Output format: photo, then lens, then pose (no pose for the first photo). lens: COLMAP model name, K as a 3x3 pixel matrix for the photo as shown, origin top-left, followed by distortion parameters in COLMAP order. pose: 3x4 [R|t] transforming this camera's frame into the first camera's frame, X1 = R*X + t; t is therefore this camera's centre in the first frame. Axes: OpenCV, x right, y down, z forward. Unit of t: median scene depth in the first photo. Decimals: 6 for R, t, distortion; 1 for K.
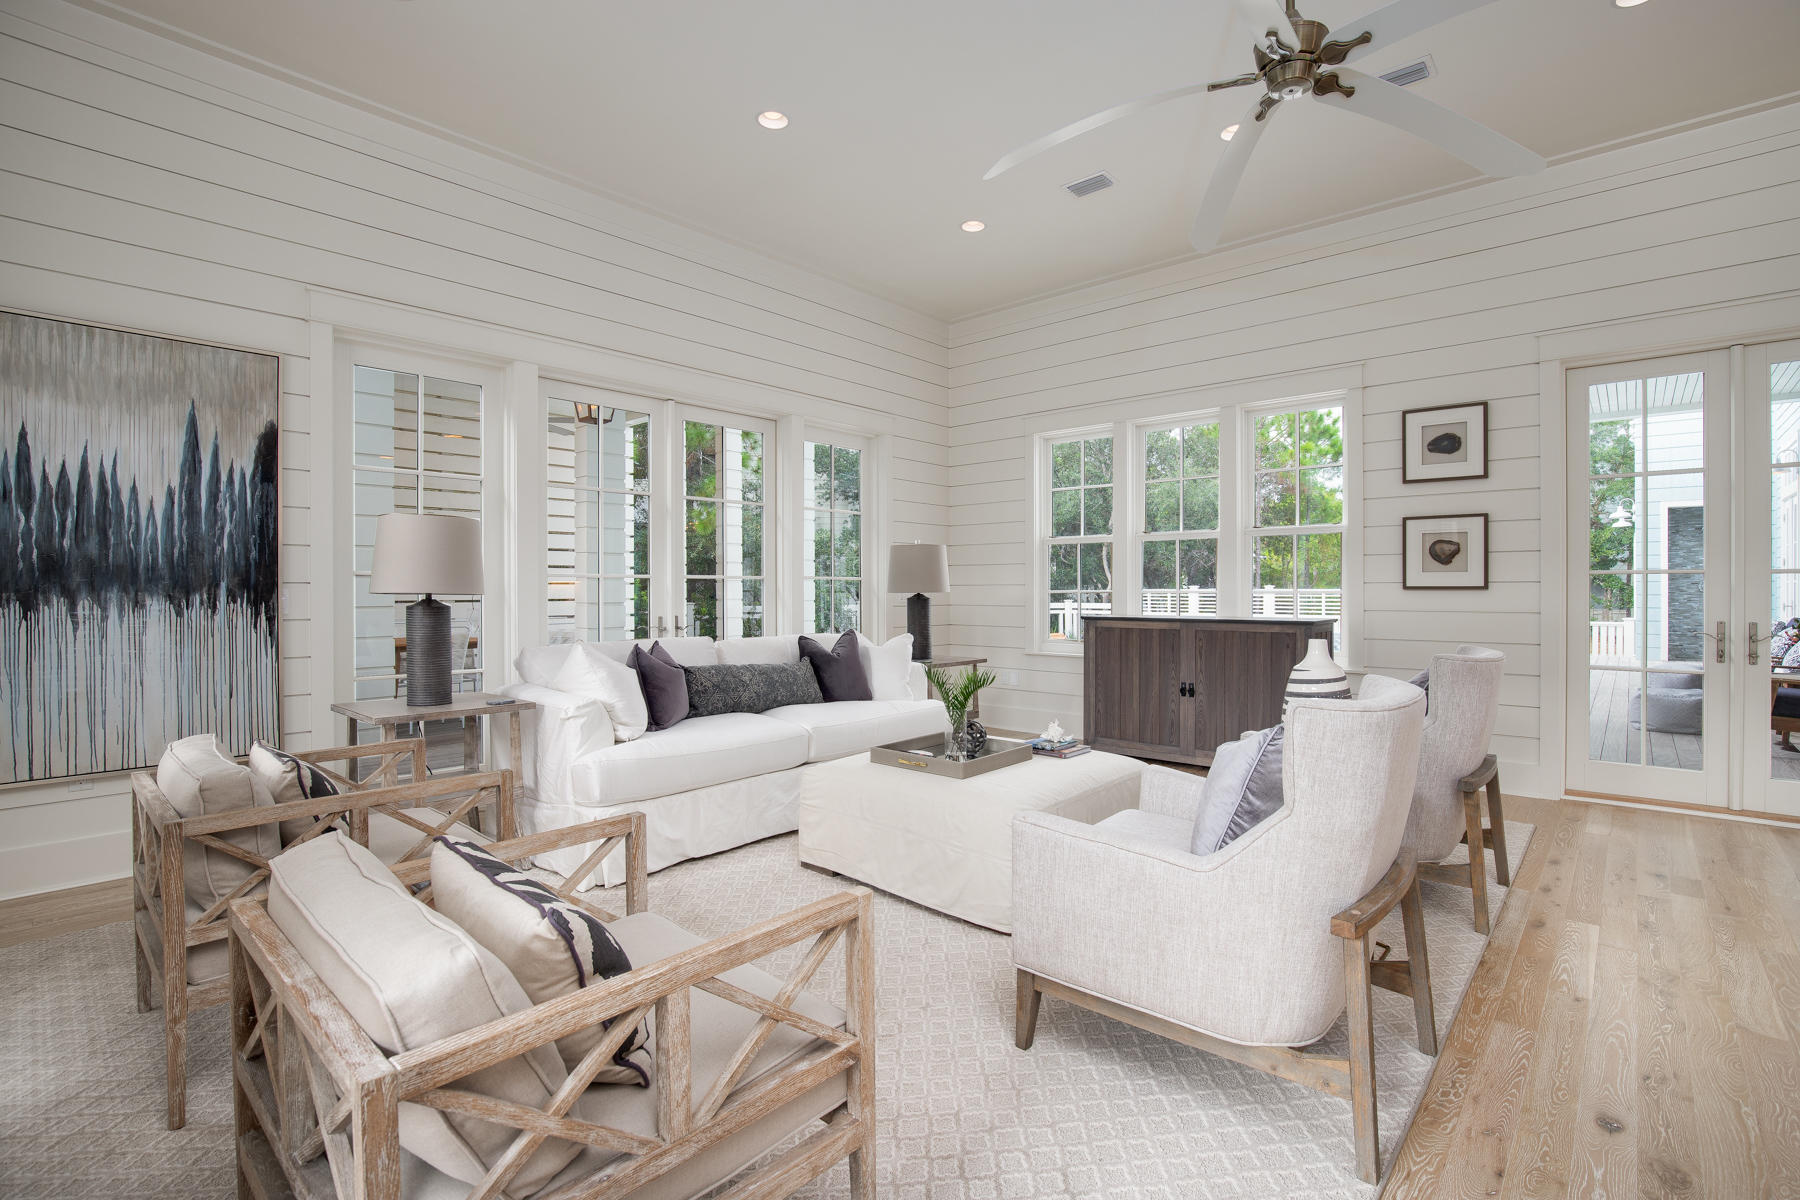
lens RADIAL K [[822.3, 0, 902.2], [0, 822.3, 605.4], [0, 0, 1]] dist [-0.025944, 0.001253]
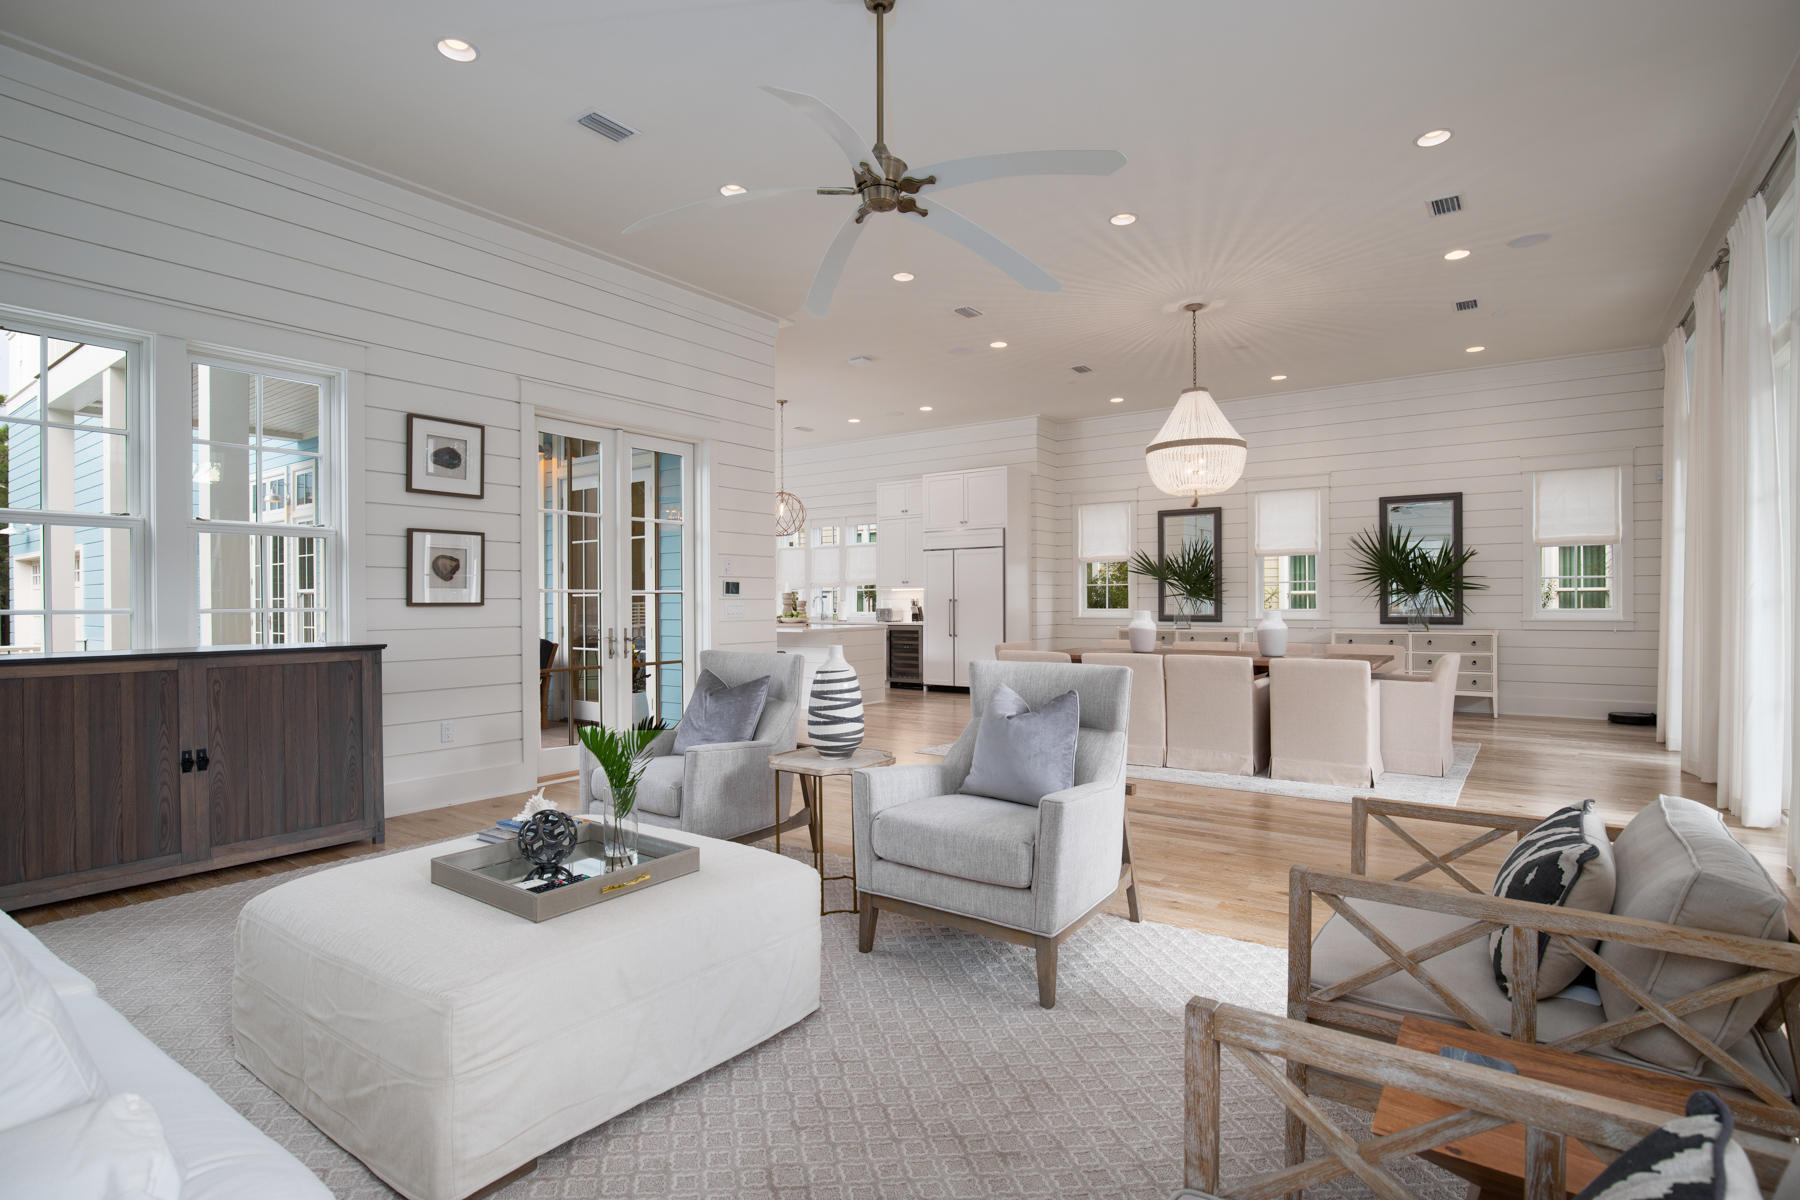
lens RADIAL K [[933.4, 0, 903.6], [0, 933.4, 608.5], [0, 0, 1]] dist [-0.017830, 0.001928]
pose [[-0.128626, -0.007448, 0.991665, -0.518132], [0.022640, 0.999689, 0.010445, -0.015525], [-0.991435, 0.023794, -0.128418, 0.598354]]
